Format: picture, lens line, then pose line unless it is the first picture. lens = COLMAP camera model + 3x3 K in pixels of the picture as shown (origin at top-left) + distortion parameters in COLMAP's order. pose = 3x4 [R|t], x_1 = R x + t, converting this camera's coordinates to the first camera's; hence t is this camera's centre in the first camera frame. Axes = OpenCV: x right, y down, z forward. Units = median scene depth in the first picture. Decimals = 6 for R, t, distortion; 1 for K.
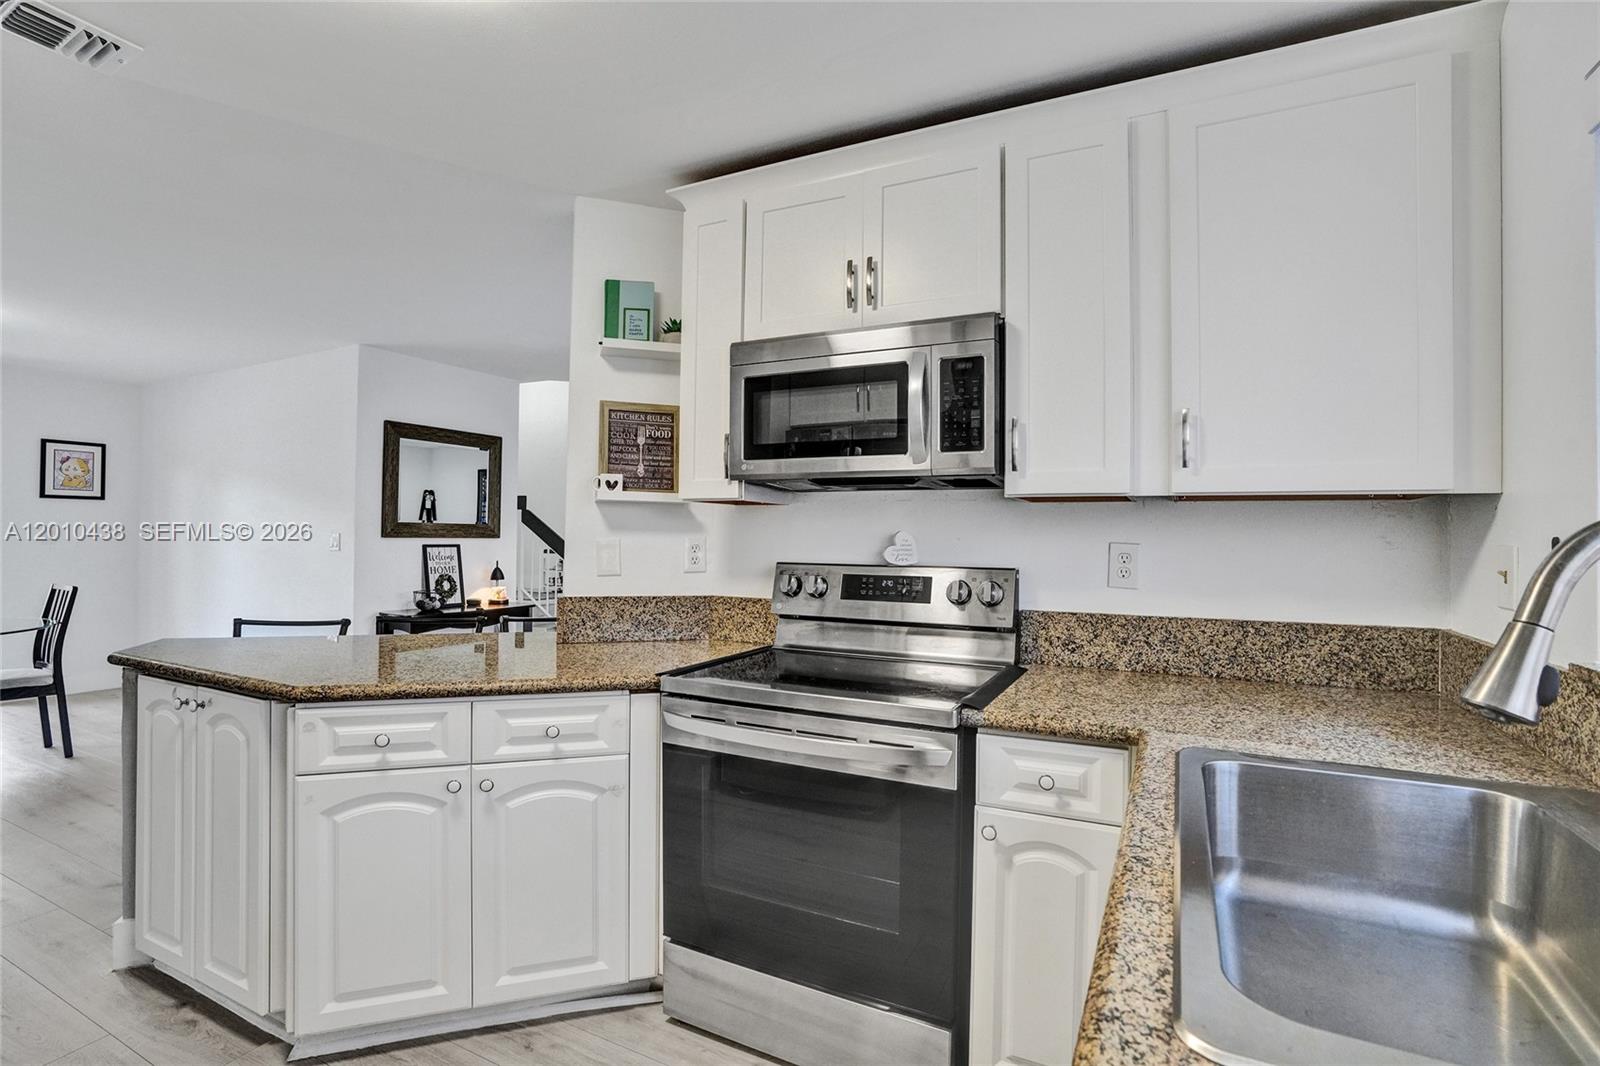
lens RADIAL K [[740.9, 0, 809.6], [0, 740.9, 519.0], [0, 0, 1]] dist [-0.052293, 0.010018]
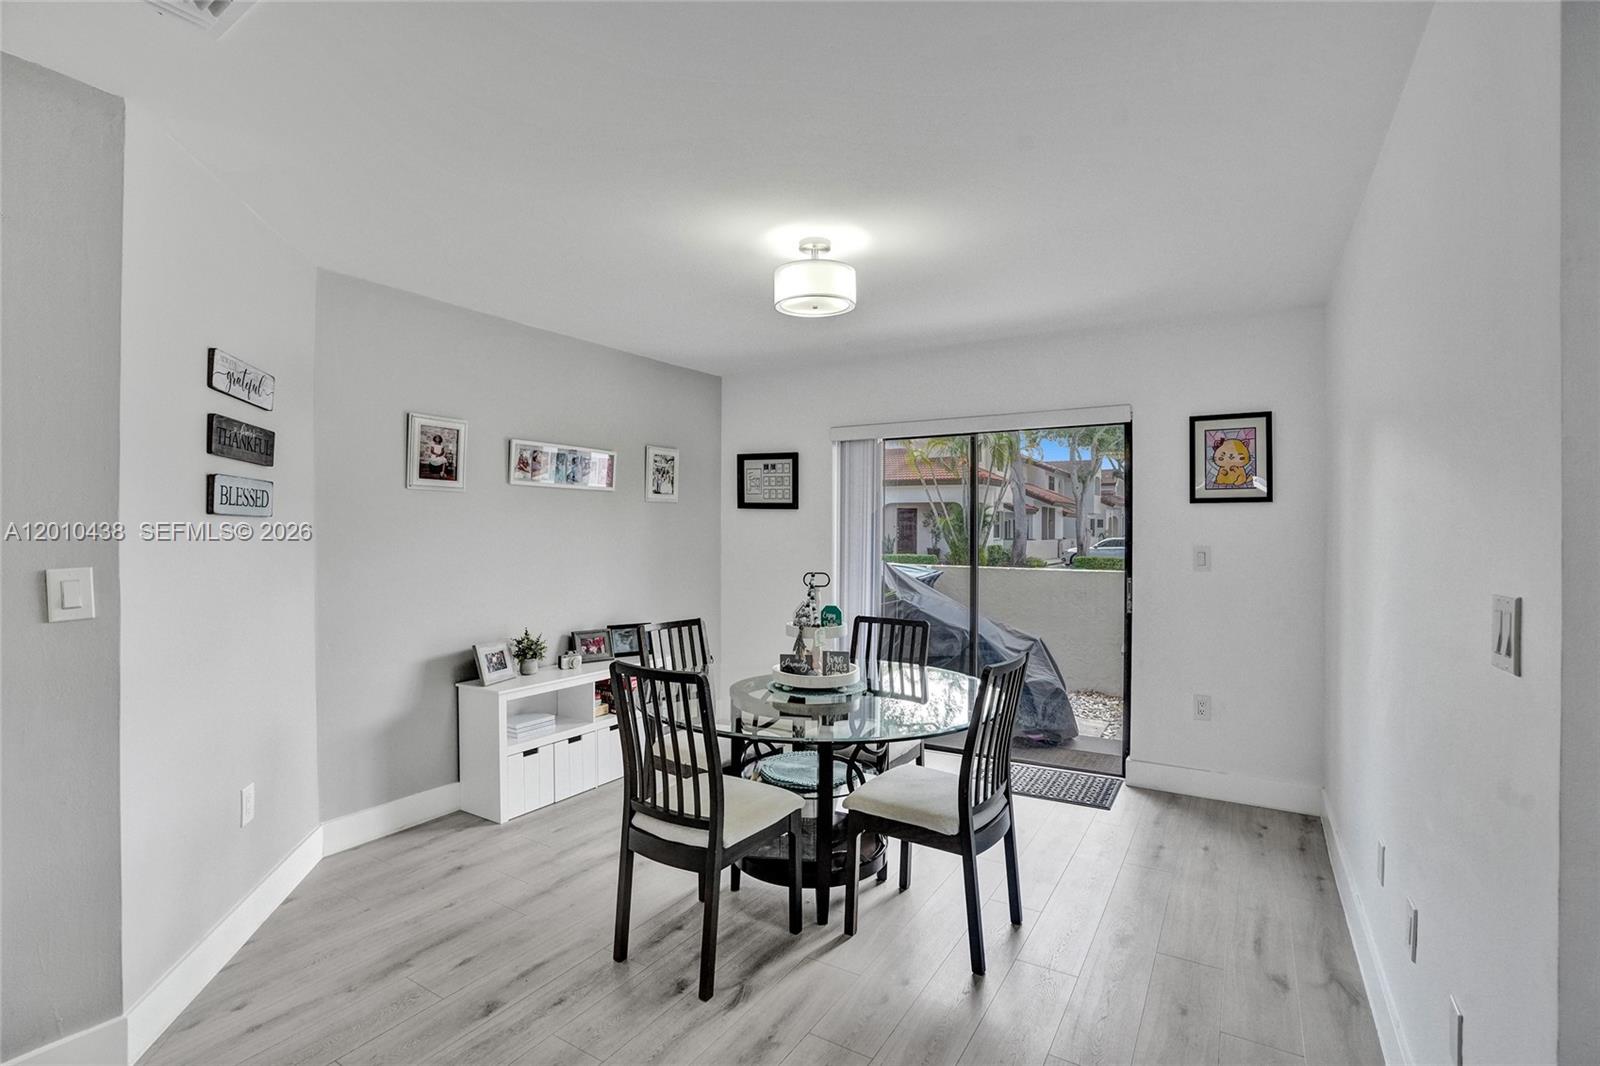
lens RADIAL K [[740.9, 0, 813.4], [0, 740.9, 536.5], [0, 0, 1]] dist [-0.052293, 0.010018]
pose [[-0.078968, -0.001242, -0.996876, -0.736595], [0.019699, 0.999802, -0.002806, -0.006593], [0.996683, -0.019859, -0.078928, 1.432917]]
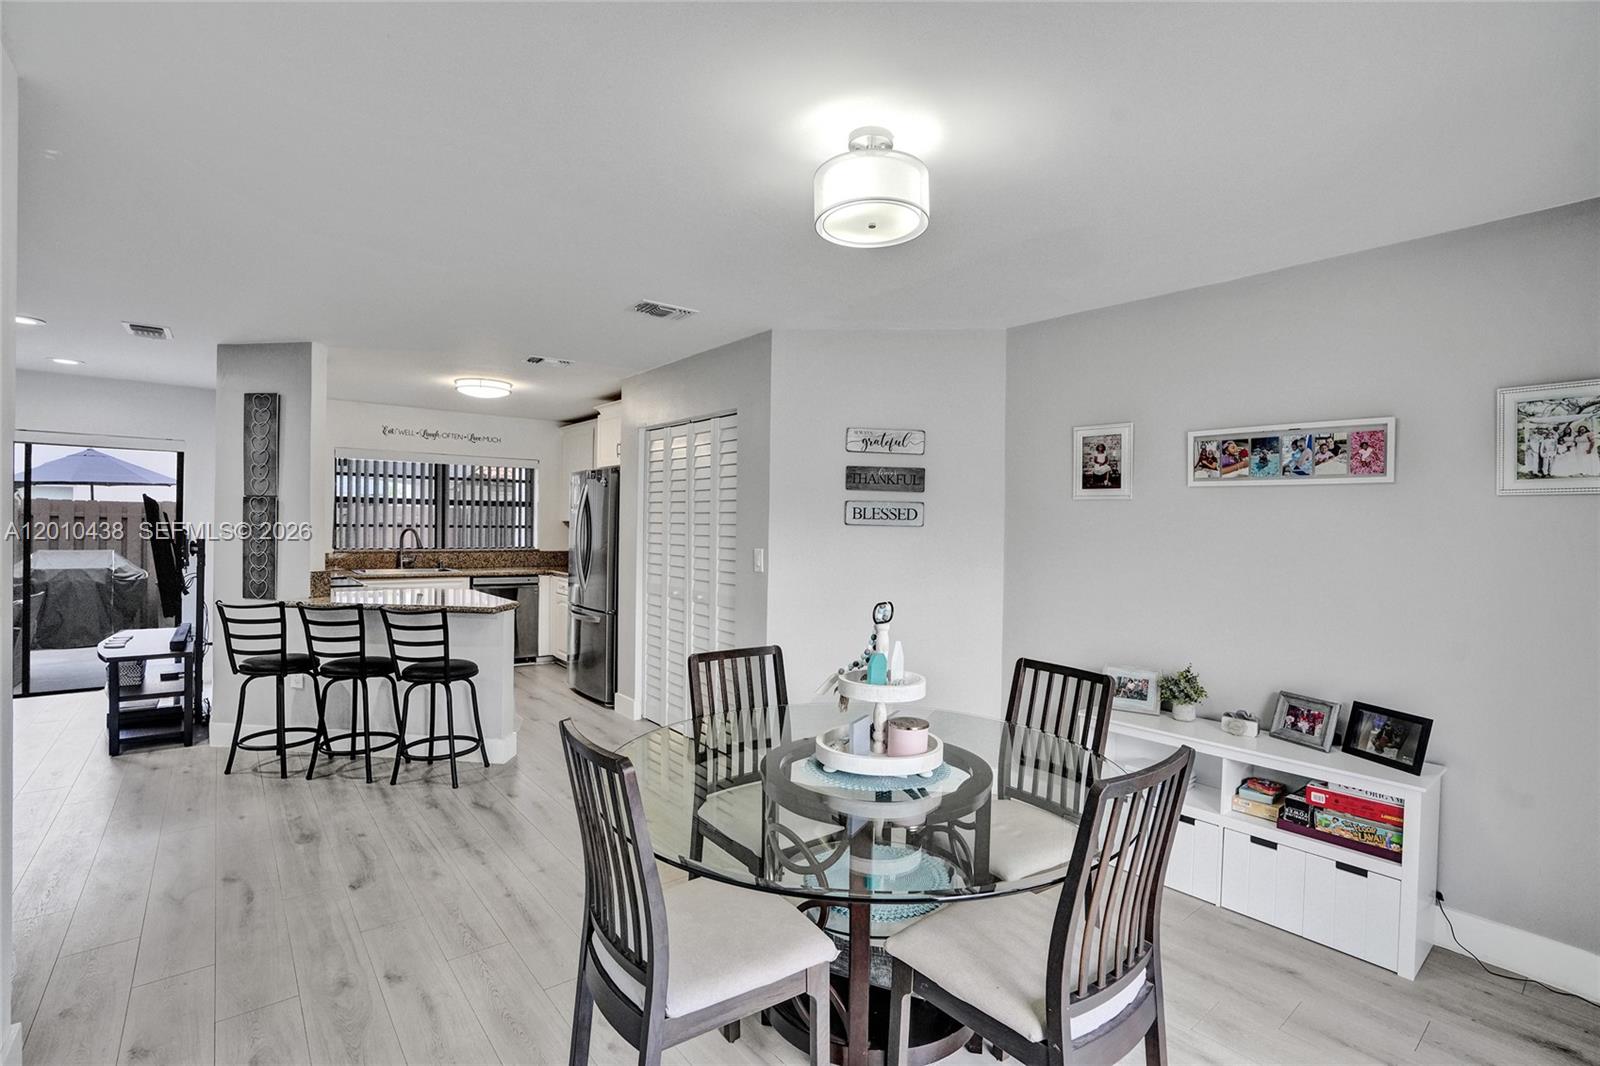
lens RADIAL K [[740.9, 0, 793.1], [0, 740.9, 534.3], [0, 0, 1]] dist [-0.052293, 0.010018]
pose [[-0.903878, -0.032428, 0.426560, -2.102755], [-0.037535, 0.999289, -0.003568, -0.019918], [-0.426141, -0.019236, -0.904452, 2.094620]]
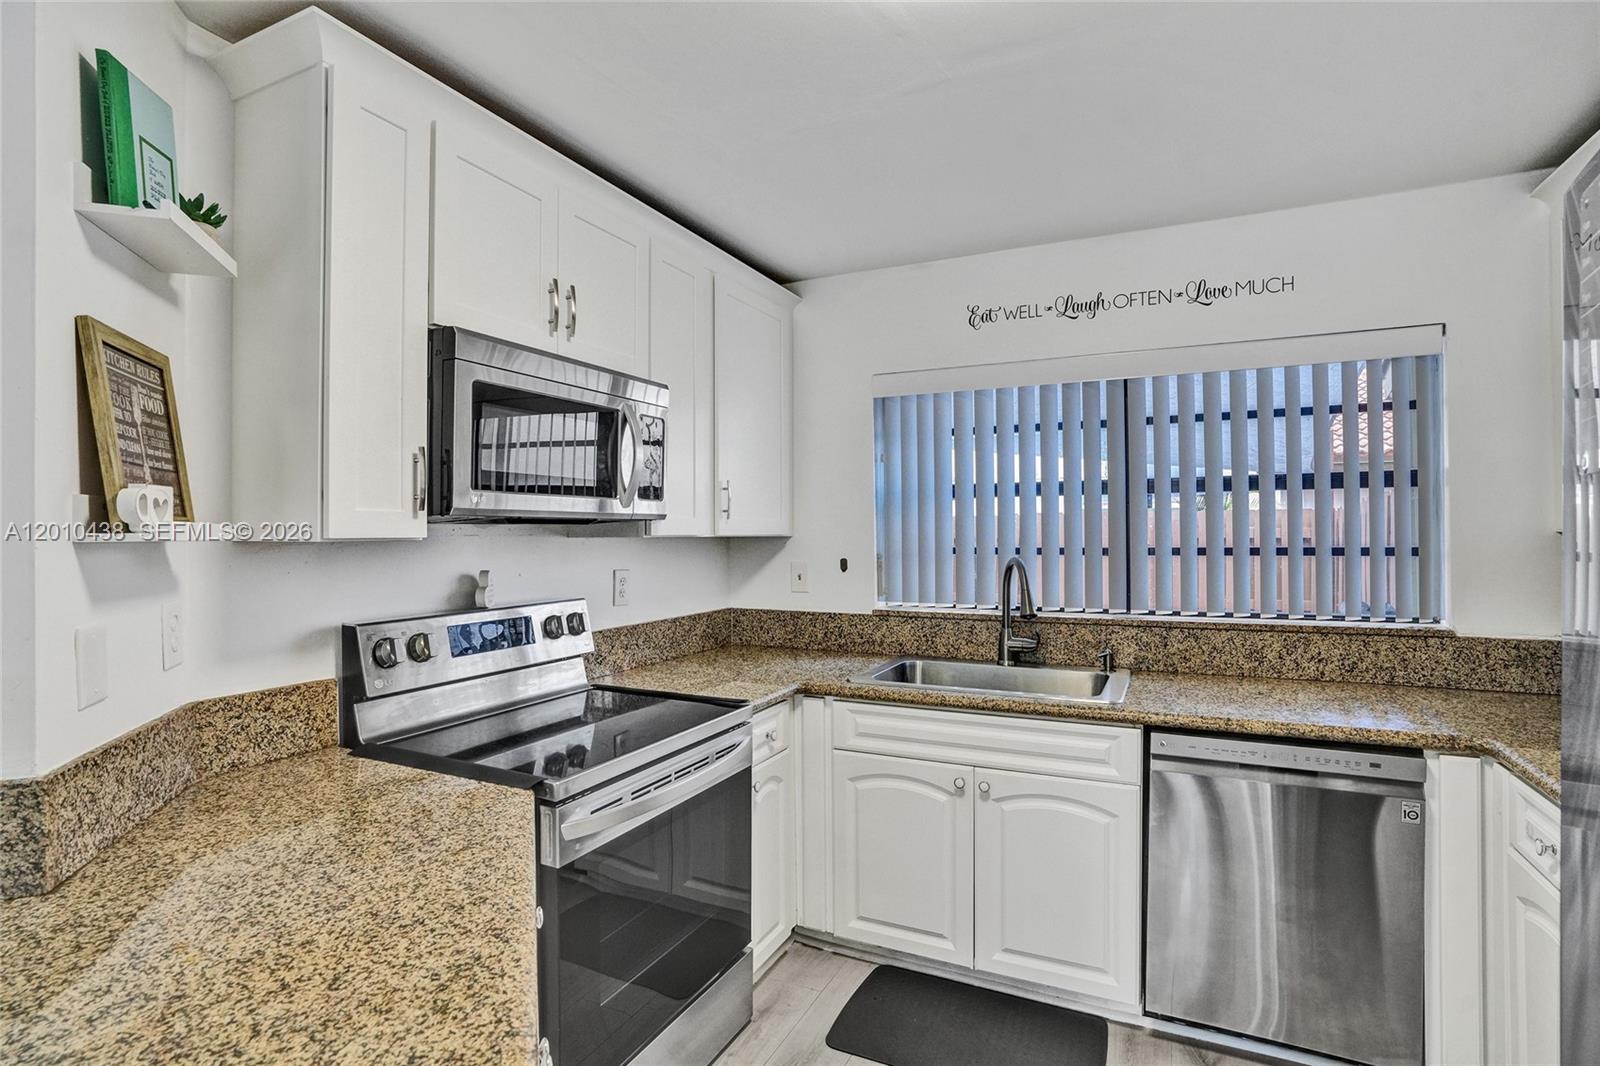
lens RADIAL K [[781.2, 0, 813.6], [0, 781.2, 530.8], [0, 0, 1]] dist [-0.042923, 0.010670]
pose [[-0.020001, -0.008982, 0.999760, -0.739004], [-0.018759, 0.999787, 0.008607, -0.041938], [-0.999624, -0.018583, -0.020166, 0.560503]]
